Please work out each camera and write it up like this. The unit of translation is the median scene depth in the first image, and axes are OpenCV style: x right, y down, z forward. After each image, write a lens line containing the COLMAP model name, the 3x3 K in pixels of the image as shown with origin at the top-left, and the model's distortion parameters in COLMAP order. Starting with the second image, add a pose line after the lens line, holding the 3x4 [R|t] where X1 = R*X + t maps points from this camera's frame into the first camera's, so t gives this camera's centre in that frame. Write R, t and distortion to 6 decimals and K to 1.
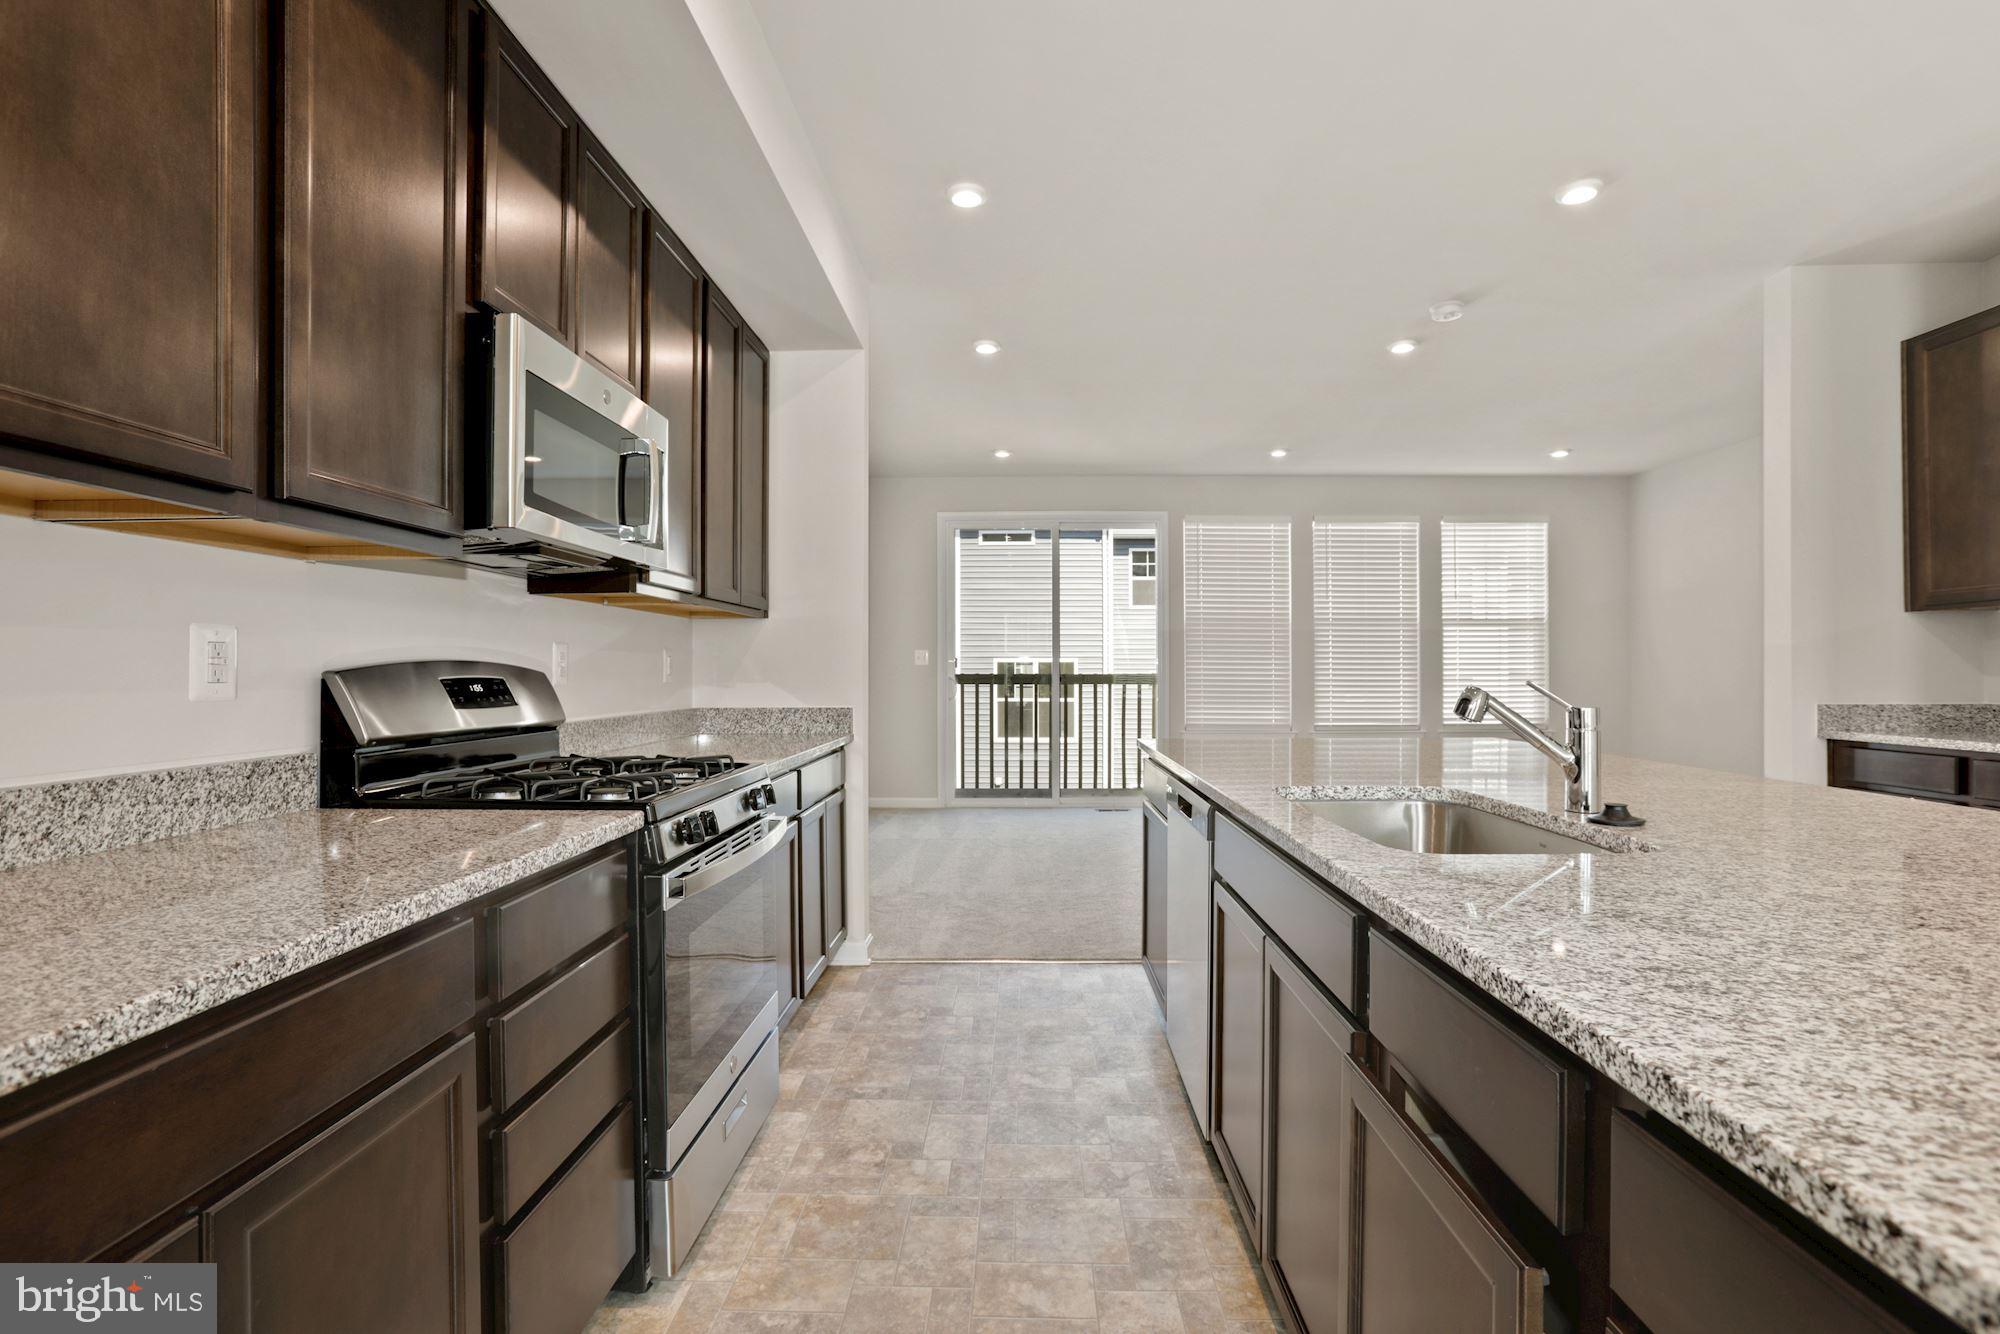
lens RADIAL K [[925.7, 0, 1002.4], [0, 925.7, 659.5], [0, 0, 1]] dist [-0.002461, 0.002774]
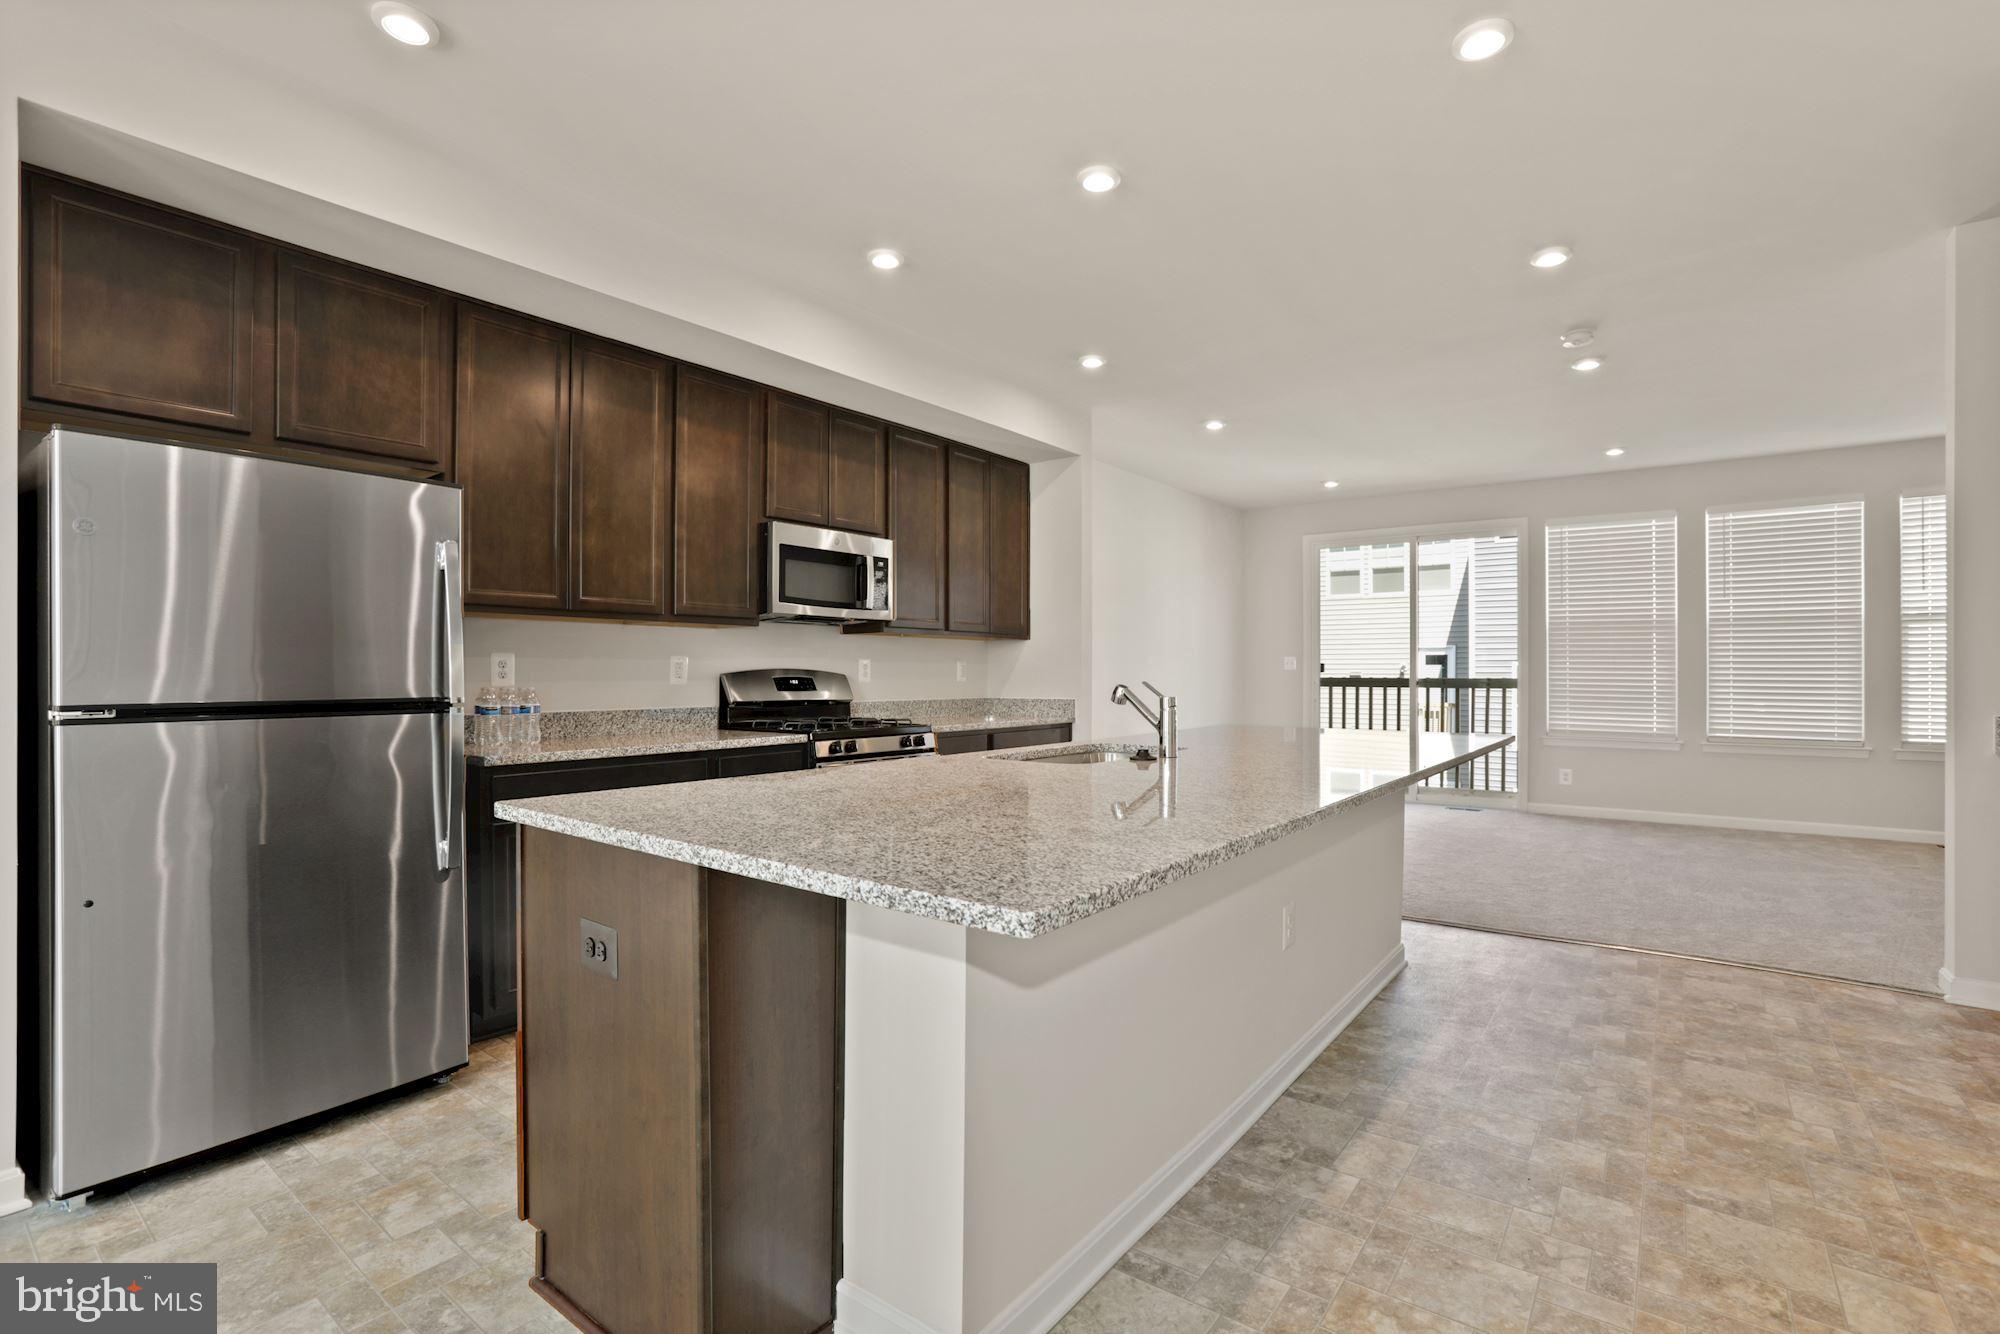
lens RADIAL K [[925.7, 0, 1031.5], [0, 925.7, 663.6], [0, 0, 1]] dist [-0.002461, 0.002774]
pose [[0.824482, -0.003981, -0.565874, 0.434618], [0.004100, 0.999991, -0.001062, -0.002982], [0.565873, -0.001444, 0.824491, -0.182439]]
